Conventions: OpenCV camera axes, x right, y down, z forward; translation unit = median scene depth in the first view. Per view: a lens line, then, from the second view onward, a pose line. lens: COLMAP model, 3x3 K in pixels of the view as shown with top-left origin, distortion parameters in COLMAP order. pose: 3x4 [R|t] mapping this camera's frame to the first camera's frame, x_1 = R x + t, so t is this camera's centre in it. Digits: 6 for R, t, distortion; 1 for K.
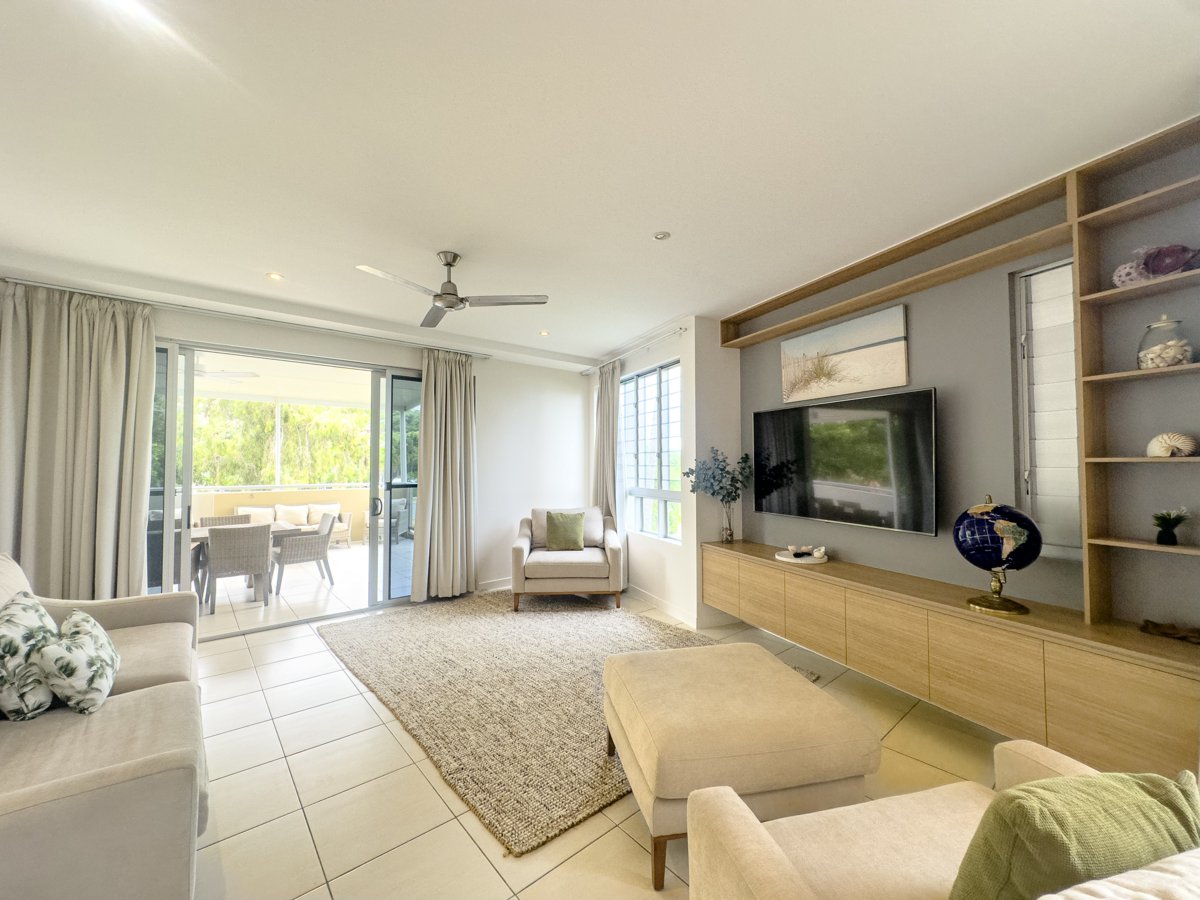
lens RADIAL K [[478.2, 0, 600.2], [0, 478.2, 446.9], [0, 0, 1]] dist [-0.001805, 0.000373]
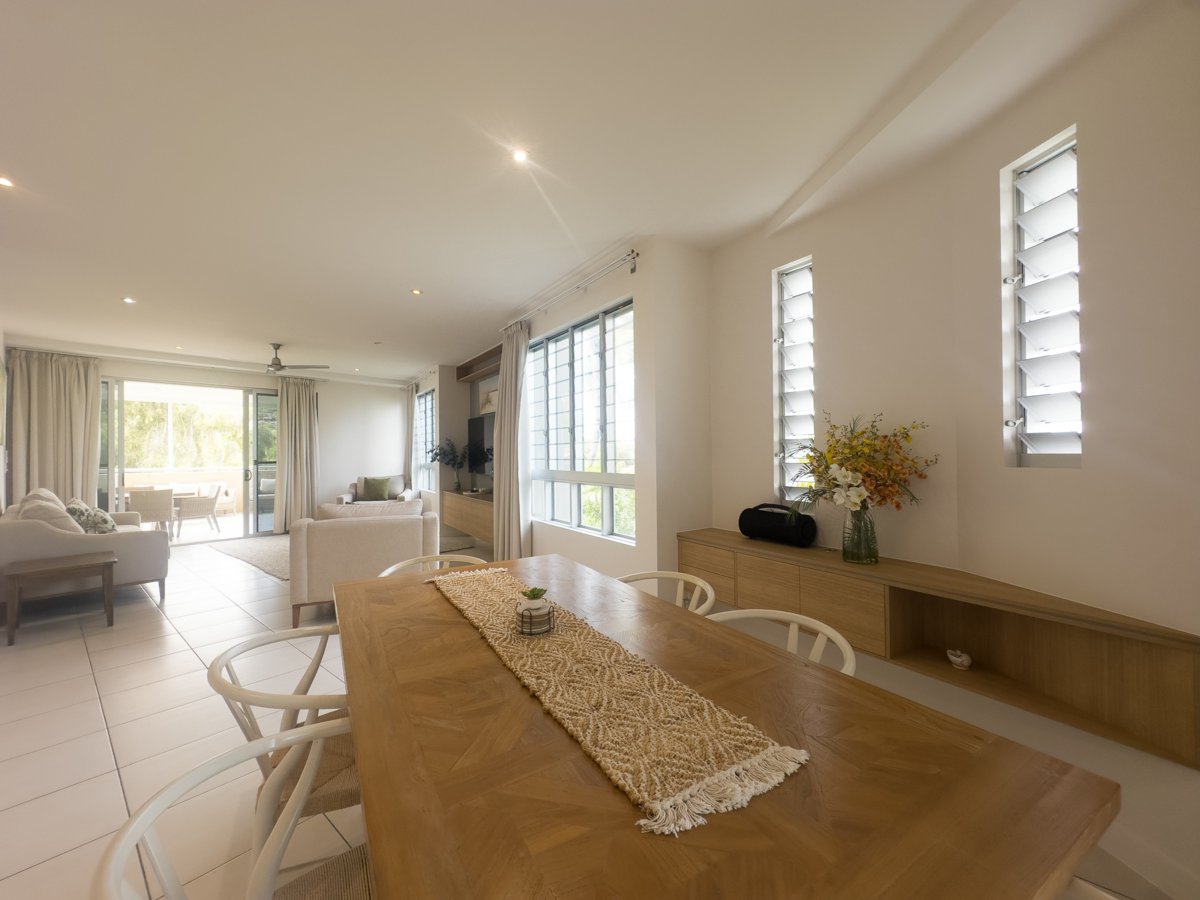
lens RADIAL K [[478.2, 0, 601.1], [0, 478.2, 450.3], [0, 0, 1]] dist [-0.001805, 0.000373]
pose [[0.987436, -0.005473, 0.157923, 0.448622], [0.001056, 0.999606, 0.028042, -0.002869], [-0.158014, -0.027523, 0.987053, -0.766261]]
